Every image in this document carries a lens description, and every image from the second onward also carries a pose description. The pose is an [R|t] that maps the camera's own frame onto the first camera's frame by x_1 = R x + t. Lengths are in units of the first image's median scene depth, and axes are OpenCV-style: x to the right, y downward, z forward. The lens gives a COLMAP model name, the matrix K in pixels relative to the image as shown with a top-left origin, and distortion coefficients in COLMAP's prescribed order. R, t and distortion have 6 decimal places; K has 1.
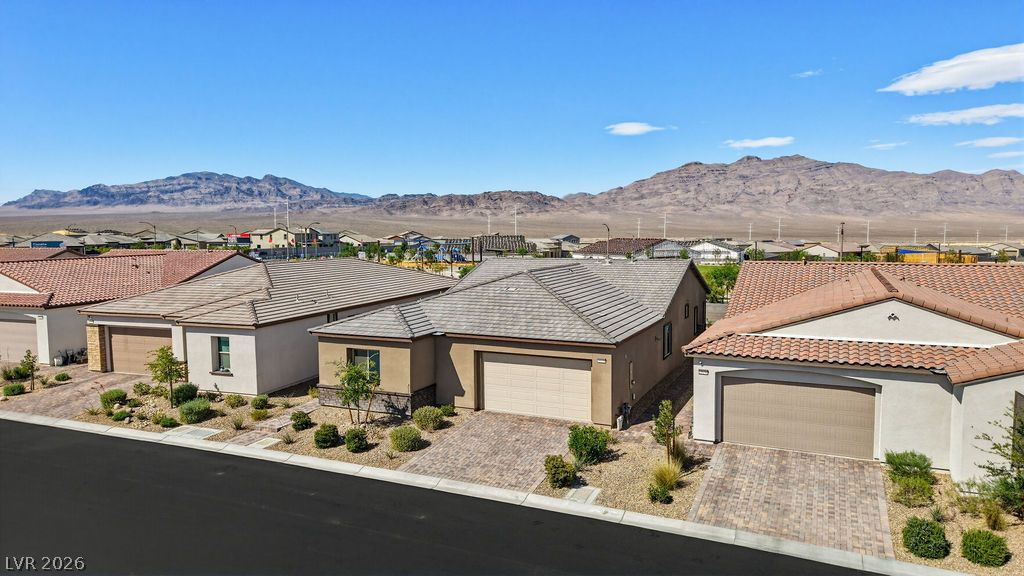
lens RADIAL K [[681.2, 0, 511.2], [0, 681.2, 293.8], [0, 0, 1]] dist [0.053166, -0.060634]
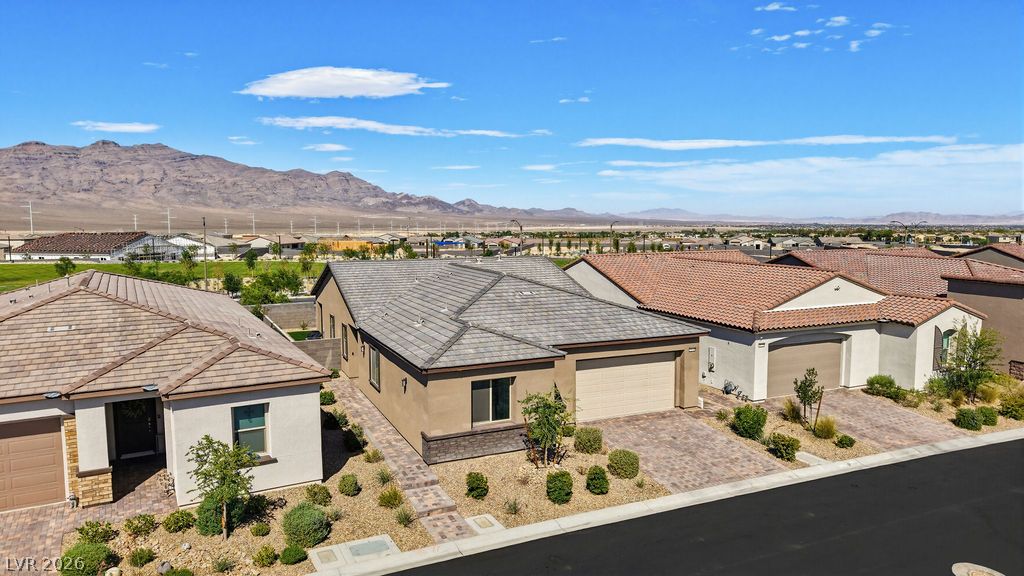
lens RADIAL K [[682.4, 0, 512.0], [0, 682.4, 288.0], [0, 0, 1]] dist [0.055338, -0.067618]
pose [[0.653395, -0.071752, 0.753609, -0.811356], [0.069473, 0.996981, 0.034690, -0.054011], [-0.753823, 0.029689, 0.656407, 0.451029]]
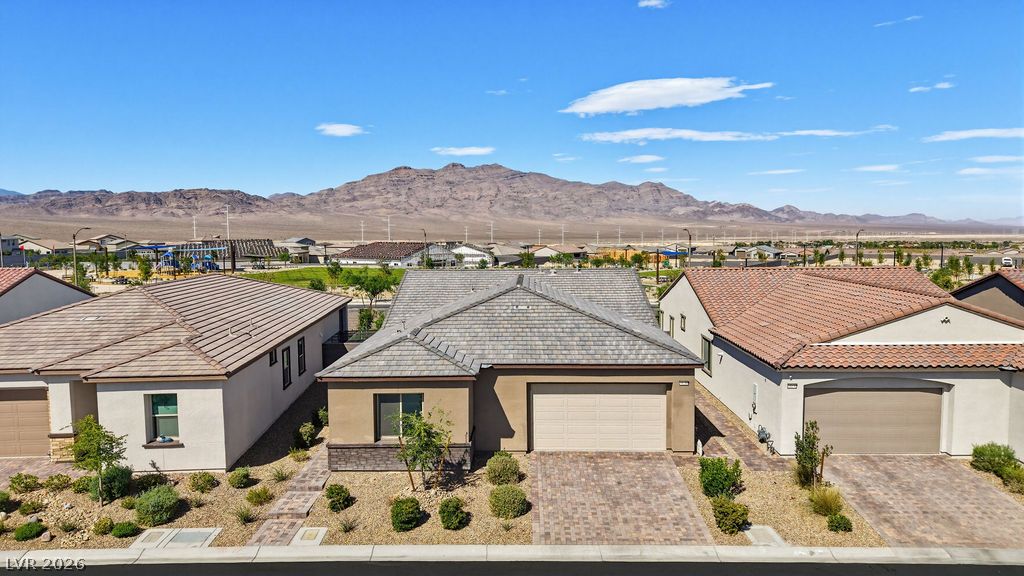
lens RADIAL K [[681.2, 0, 511.2], [0, 681.2, 293.8], [0, 0, 1]] dist [0.053166, -0.060634]
pose [[0.915906, -0.038503, 0.399541, -0.411828], [0.039943, 0.999191, 0.004724, -0.033402], [-0.399400, 0.011632, 0.916703, 0.221415]]
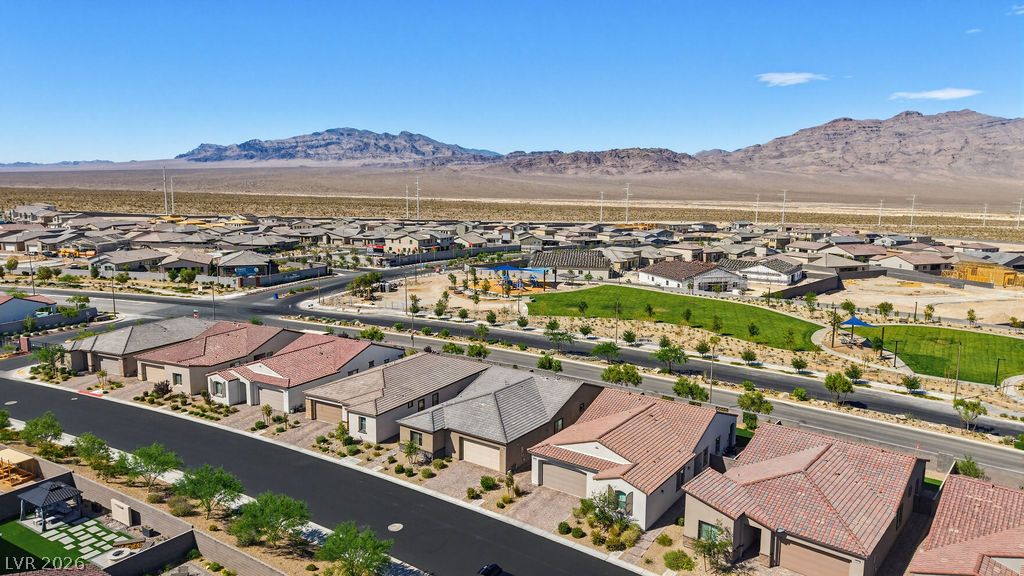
lens RADIAL K [[679.7, 0, 510.6], [0, 679.7, 299.6], [0, 0, 1]] dist [0.043493, -0.042106]
pose [[0.982991, 0.044625, -0.178149, 0.544128], [-0.031873, 0.996763, 0.073814, -0.596667], [0.180866, -0.066880, 0.981231, -1.344281]]
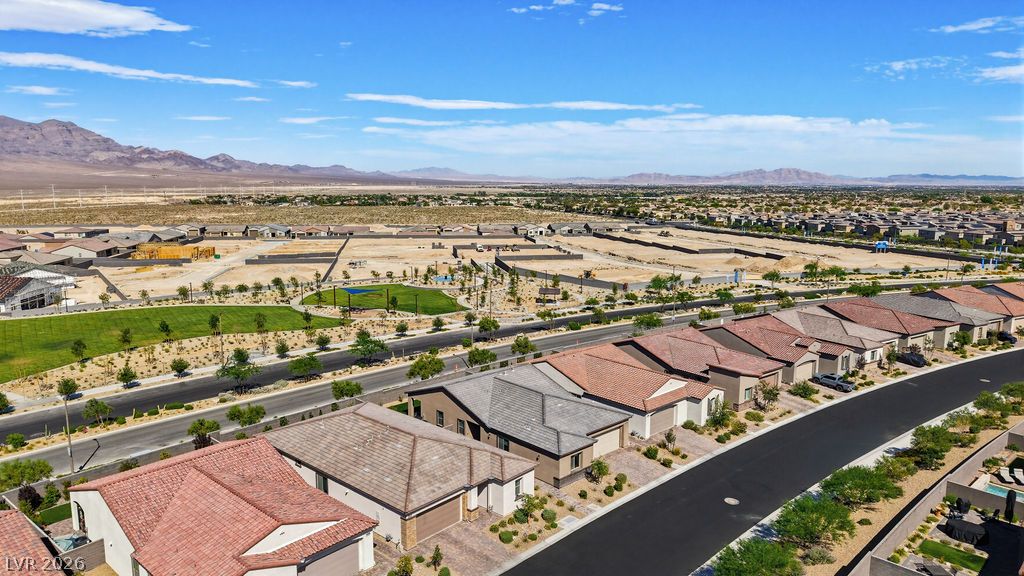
lens RADIAL K [[684.1, 0, 509.6], [0, 684.1, 287.1], [0, 0, 1]] dist [0.045817, -0.048386]
pose [[0.375535, -0.141755, 0.915903, -2.261180], [0.083352, 0.989395, 0.118954, -0.736566], [-0.923052, 0.031671, 0.383368, 0.337361]]
